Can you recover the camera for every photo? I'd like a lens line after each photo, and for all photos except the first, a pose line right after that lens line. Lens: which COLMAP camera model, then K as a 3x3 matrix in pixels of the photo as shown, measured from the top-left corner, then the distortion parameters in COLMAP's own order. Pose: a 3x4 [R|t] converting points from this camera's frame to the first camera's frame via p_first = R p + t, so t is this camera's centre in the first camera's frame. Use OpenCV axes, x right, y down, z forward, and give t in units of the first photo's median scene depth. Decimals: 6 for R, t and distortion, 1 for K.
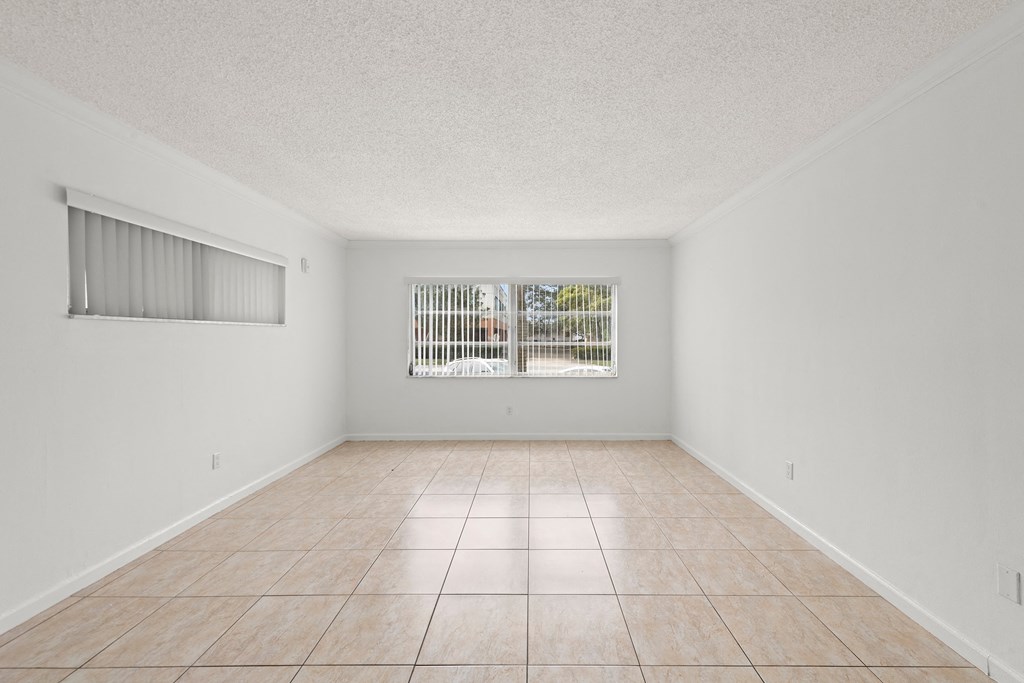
lens RADIAL K [[414.8, 0, 529.6], [0, 414.8, 336.6], [0, 0, 1]] dist [0.024338, -0.009819]
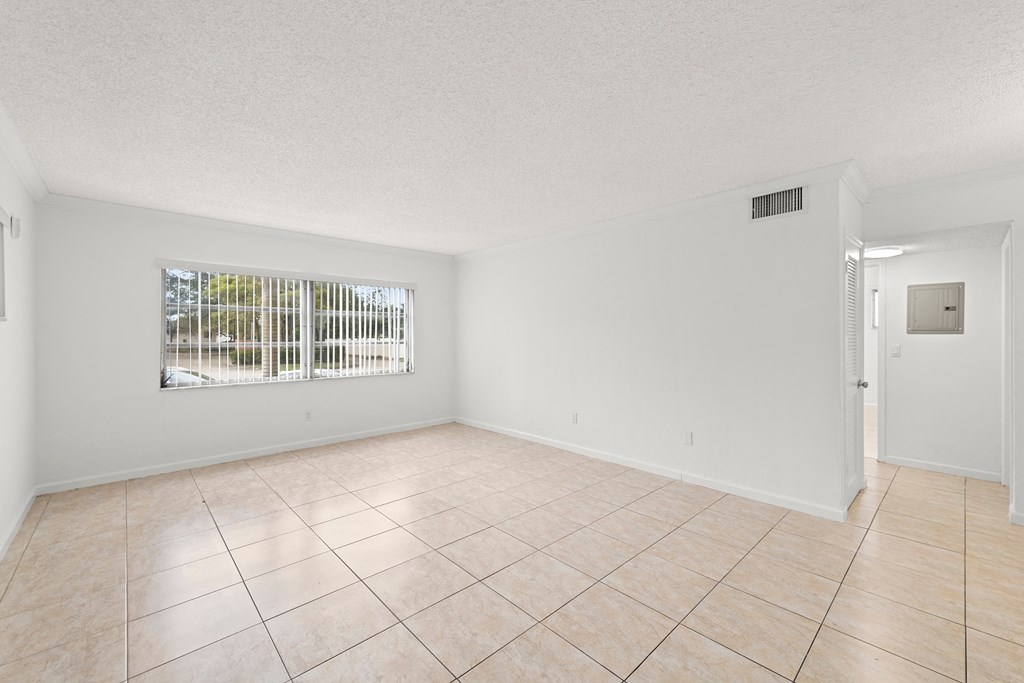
lens RADIAL K [[417.1, 0, 532.0], [0, 417.1, 331.4], [0, 0, 1]] dist [0.018496, -0.005442]
pose [[0.713561, 0.005588, 0.700571, -0.530325], [0.003514, 0.999927, -0.011555, 0.002220], [-0.700584, 0.010707, 0.713489, -0.037518]]
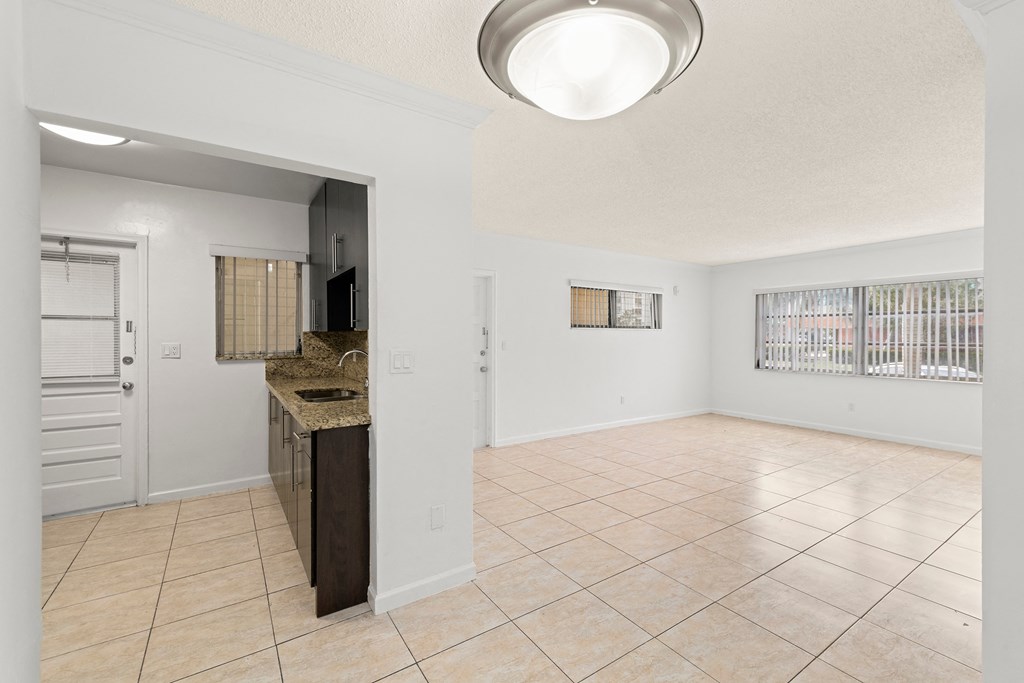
lens RADIAL K [[440.2, 0, 525.5], [0, 440.2, 338.6], [0, 0, 1]] dist [0.000158, -0.000131]
pose [[0.564331, 0.004650, -0.825536, 0.618879], [-0.003846, 0.999988, 0.003003, 0.005969], [0.825540, 0.001480, 0.564342, -0.478998]]
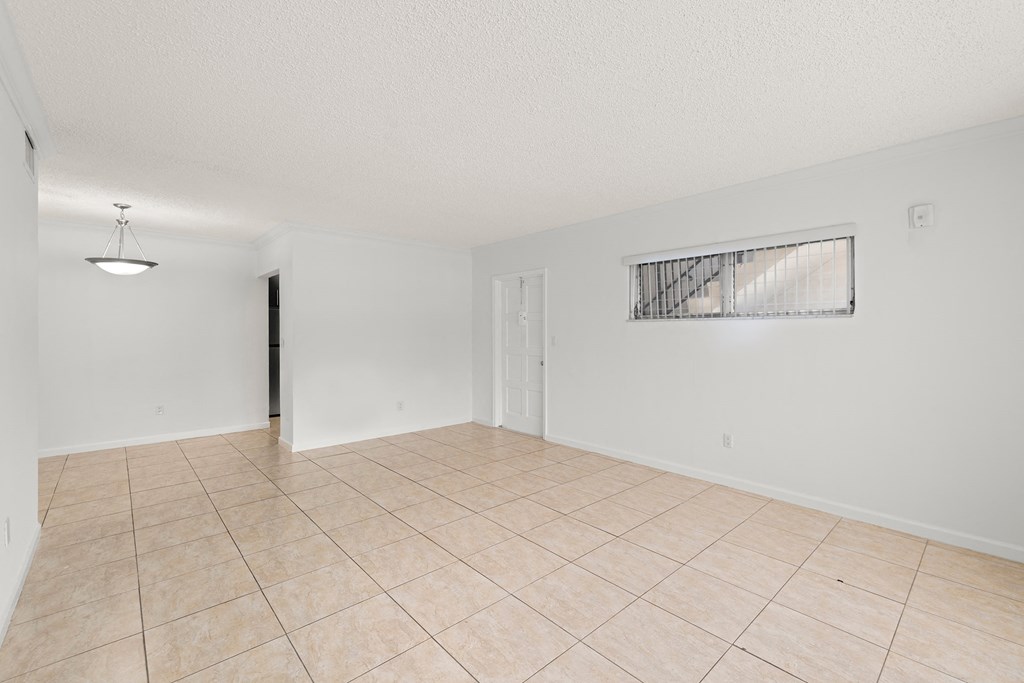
lens RADIAL K [[438.3, 0, 525.0], [0, 438.3, 331.8], [0, 0, 1]] dist [0.010342, -0.000532]
pose [[-0.732632, 0.001649, -0.680623, 0.413341], [-0.000059, 0.999997, 0.002486, 0.000578], [0.680625, 0.001862, -0.732630, 1.347079]]
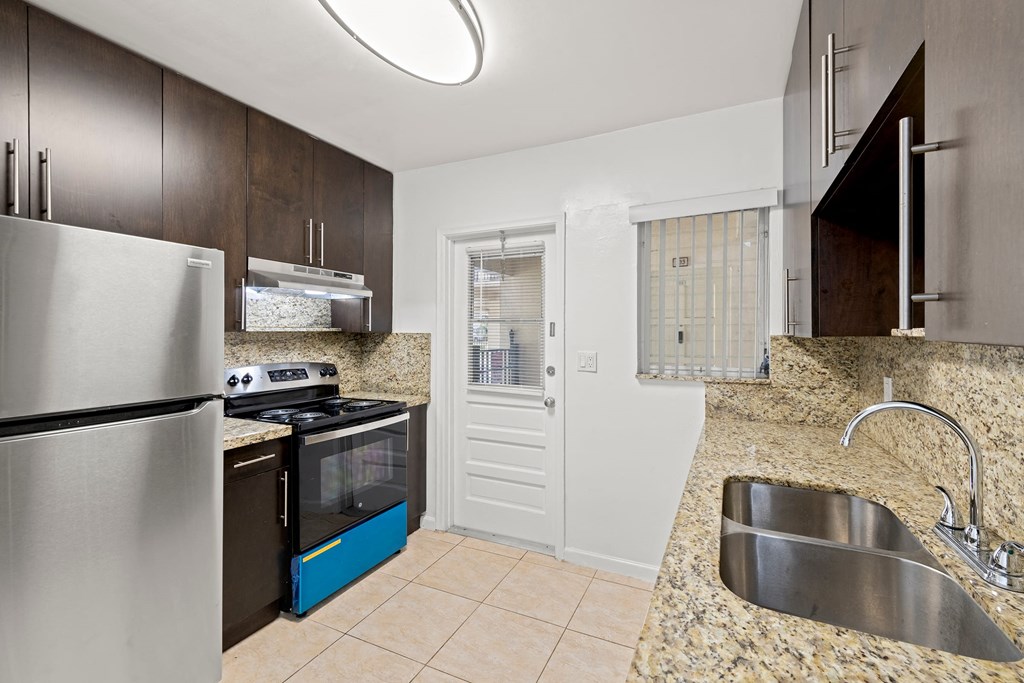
lens RADIAL K [[443.7, 0, 528.4], [0, 443.7, 332.2], [0, 0, 1]] dist [0.009579, -0.000987]
pose [[-0.416224, -0.003924, -0.909254, 0.025968], [-0.005308, 0.999984, -0.001886, -0.008355], [0.909247, 0.004041, -0.416238, -0.353690]]
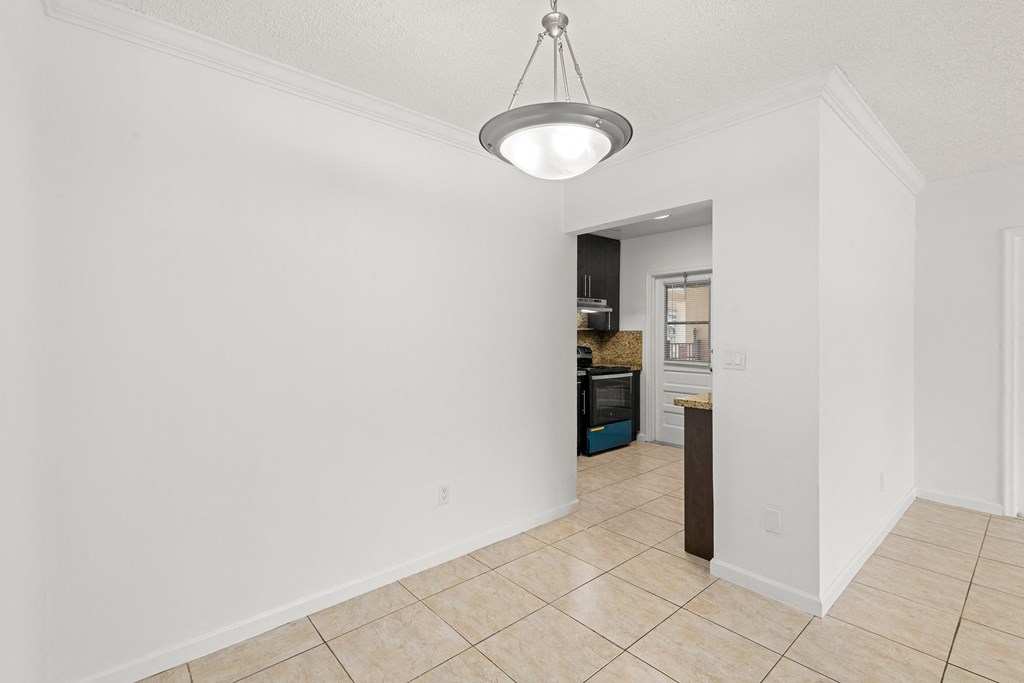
lens RADIAL K [[449.5, 0, 523.4], [0, 449.5, 337.5], [0, 0, 1]] dist [0.010895, -0.000314]
pose [[-0.749022, 0.004577, -0.662529, 0.709200], [-0.002520, 0.999949, 0.009758, 0.002809], [0.662540, 0.008979, -0.748972, 0.034971]]
